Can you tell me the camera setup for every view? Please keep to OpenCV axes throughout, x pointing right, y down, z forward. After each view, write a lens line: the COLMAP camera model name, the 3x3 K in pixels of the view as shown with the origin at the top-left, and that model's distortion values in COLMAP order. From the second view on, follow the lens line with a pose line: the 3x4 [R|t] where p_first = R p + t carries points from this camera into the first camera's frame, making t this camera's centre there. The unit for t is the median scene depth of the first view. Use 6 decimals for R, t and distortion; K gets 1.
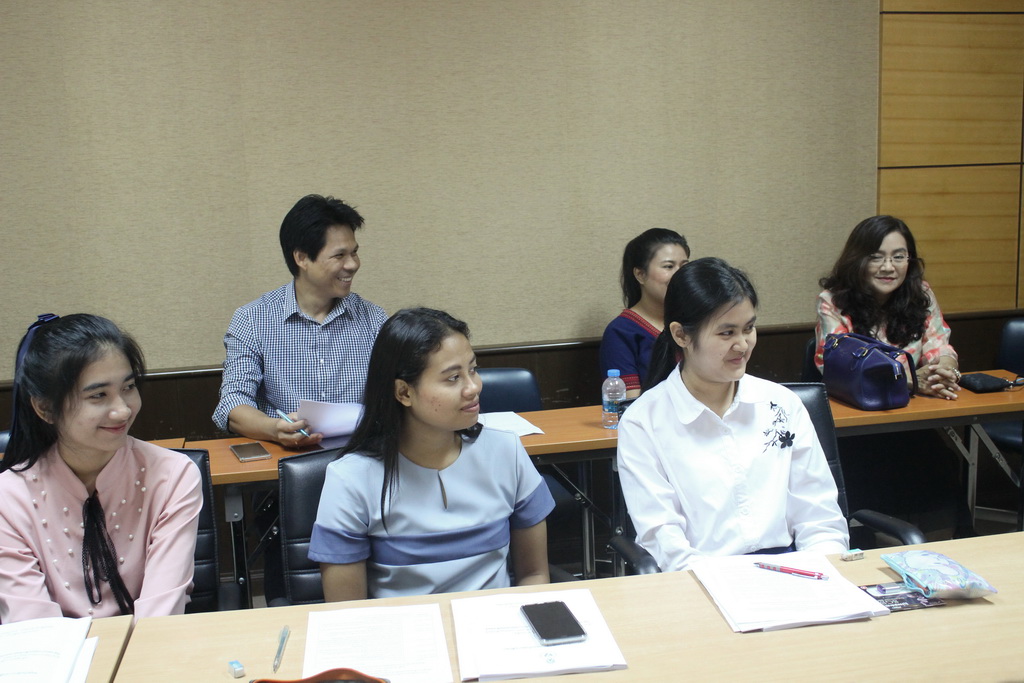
lens RADIAL K [[1196.2, 0, 503.5], [0, 1196.2, 301.8], [0, 0, 1]] dist [-0.034336, 0.000000]
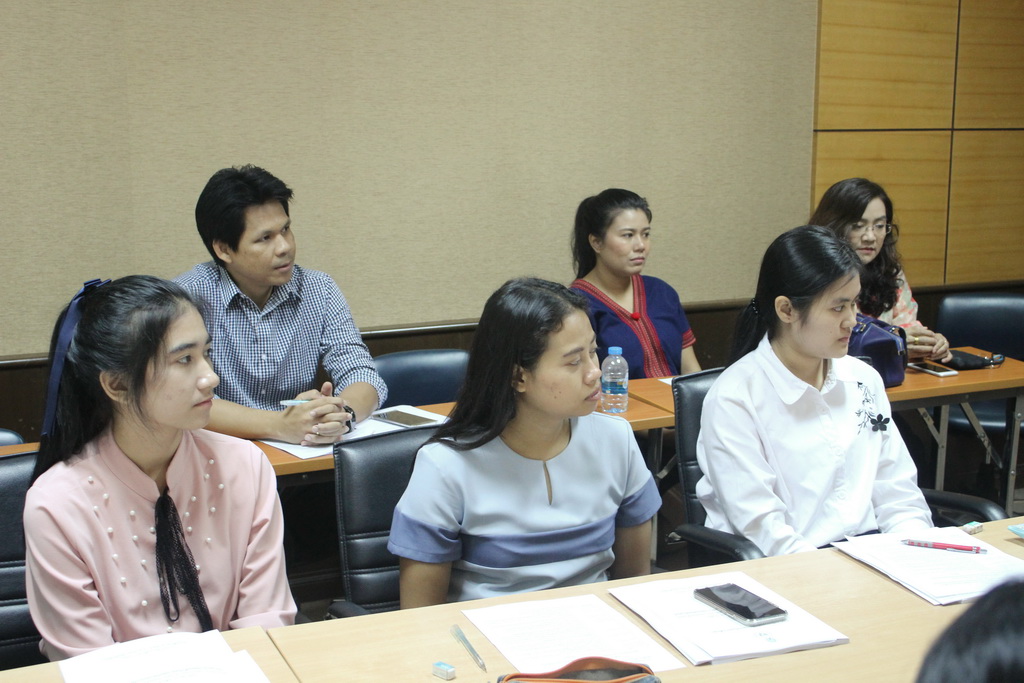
lens RADIAL K [[1404.5, 0, 522.7], [0, 1404.5, 314.1], [0, 0, 1]] dist [0.014311, 0.000000]
pose [[0.973408, -0.002606, 0.229062, -0.173903], [-0.002804, 0.999725, 0.023286, 0.006071], [-0.229060, -0.023309, 0.973133, -0.014118]]
